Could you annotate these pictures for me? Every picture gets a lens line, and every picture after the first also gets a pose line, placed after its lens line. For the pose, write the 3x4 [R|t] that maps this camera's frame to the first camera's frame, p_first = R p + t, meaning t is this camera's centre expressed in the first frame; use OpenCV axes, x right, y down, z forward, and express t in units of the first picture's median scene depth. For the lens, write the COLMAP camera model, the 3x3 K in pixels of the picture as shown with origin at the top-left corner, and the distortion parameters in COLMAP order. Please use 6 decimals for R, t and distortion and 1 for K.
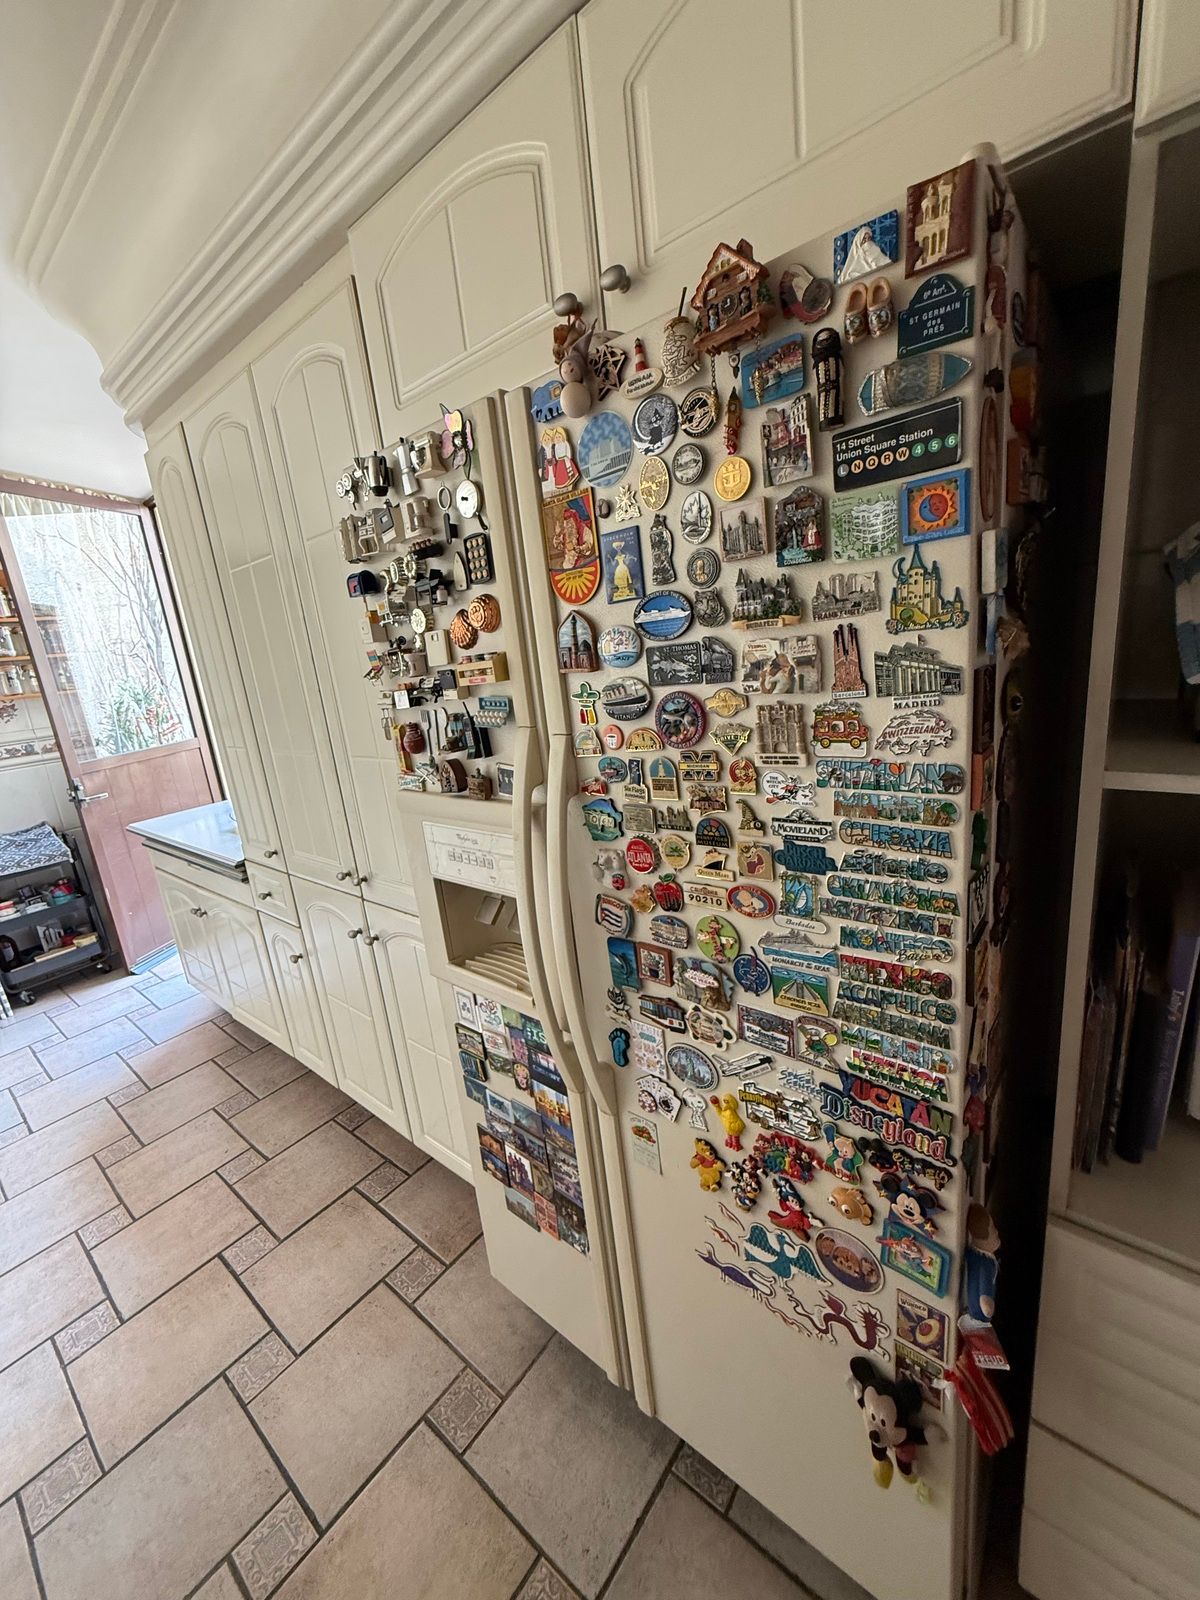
lens RADIAL K [[637.6, 0, 596.9], [0, 637.6, 795.2], [0, 0, 1]] dist [-0.001740, 0.000572]
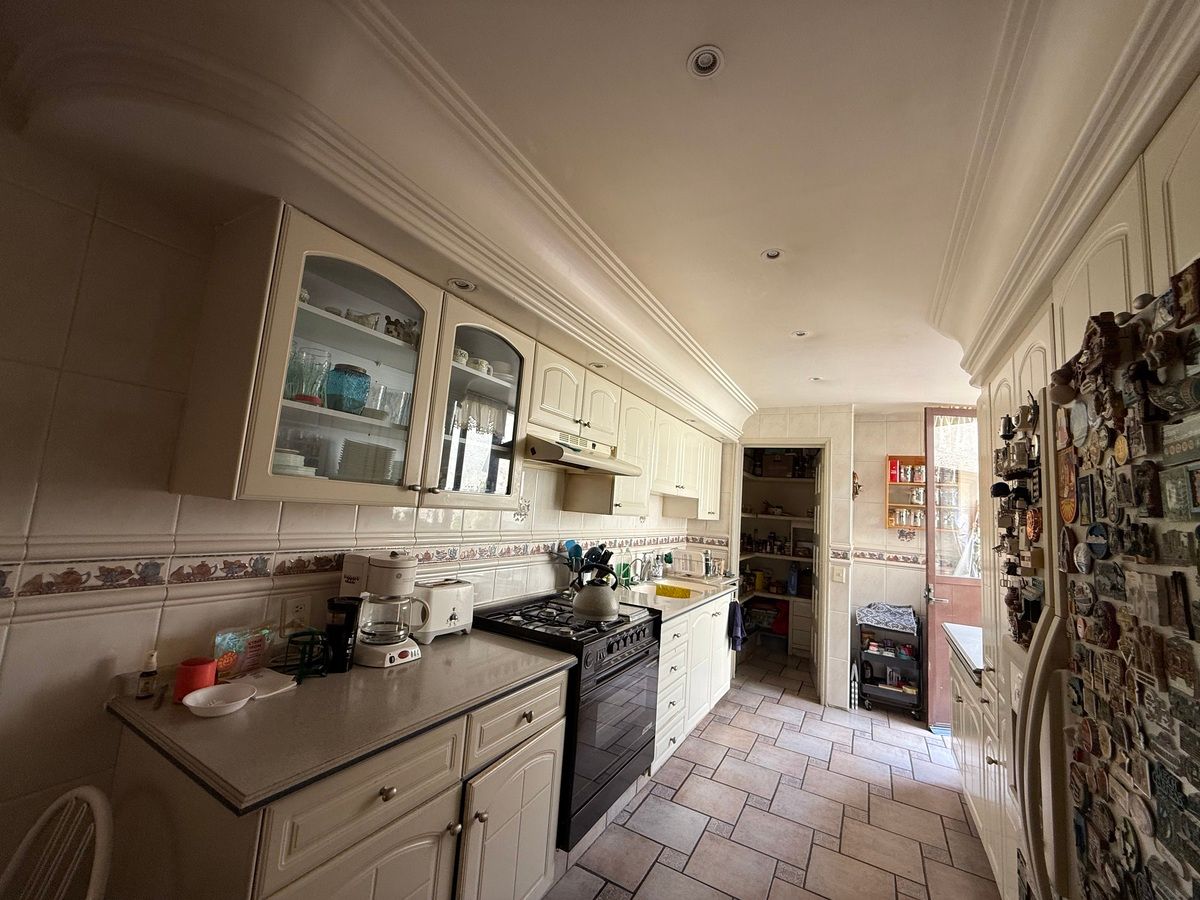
lens RADIAL K [[477.0, 0, 597.1], [0, 477.0, 451.2], [0, 0, 1]] dist [0.001182, 0.000266]
pose [[0.153791, 0.001086, -0.988103, 0.206645], [-0.317292, 0.947095, -0.048344, -0.018443], [0.935775, 0.320951, 0.145999, -0.036884]]
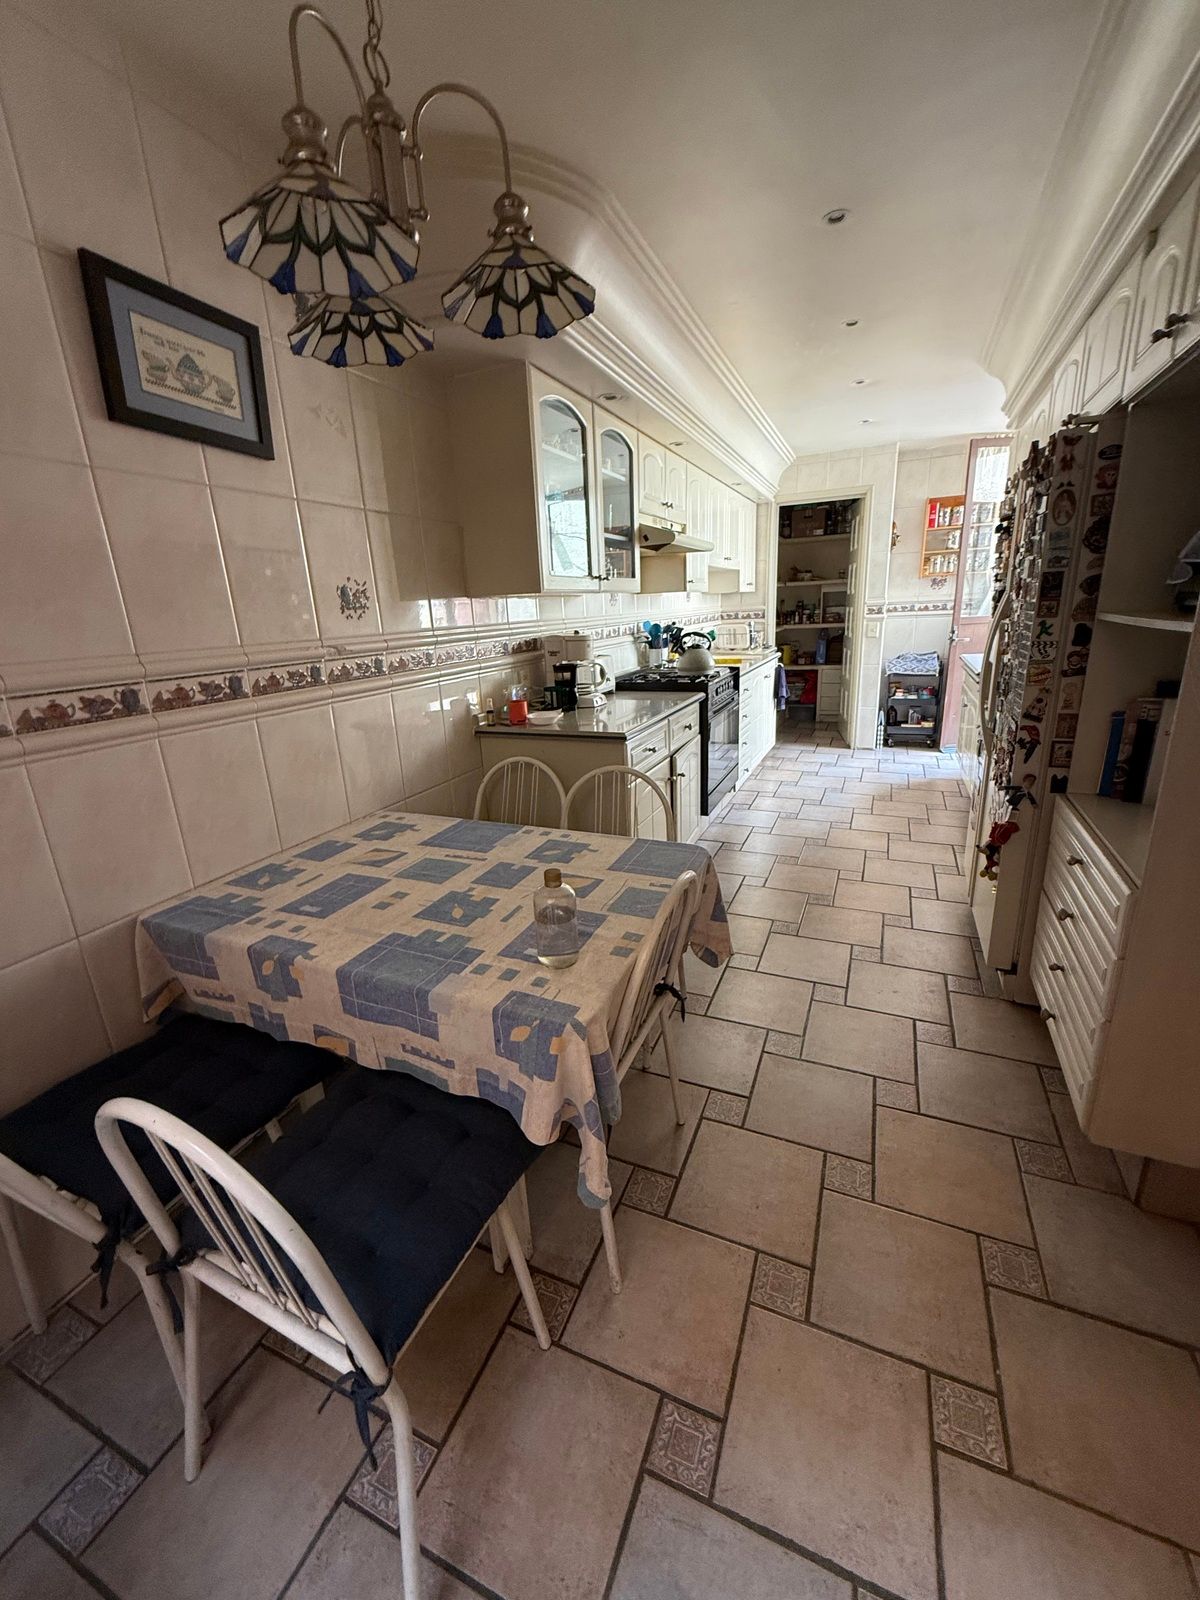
lens RADIAL K [[637.6, 0, 596.9], [0, 637.6, 795.2], [0, 0, 1]] dist [-0.001740, 0.000572]
pose [[0.263440, 0.358320, -0.895659, 0.587692], [-0.203397, 0.928216, 0.311520, 0.056169], [0.942989, 0.100108, 0.317411, -0.372672]]
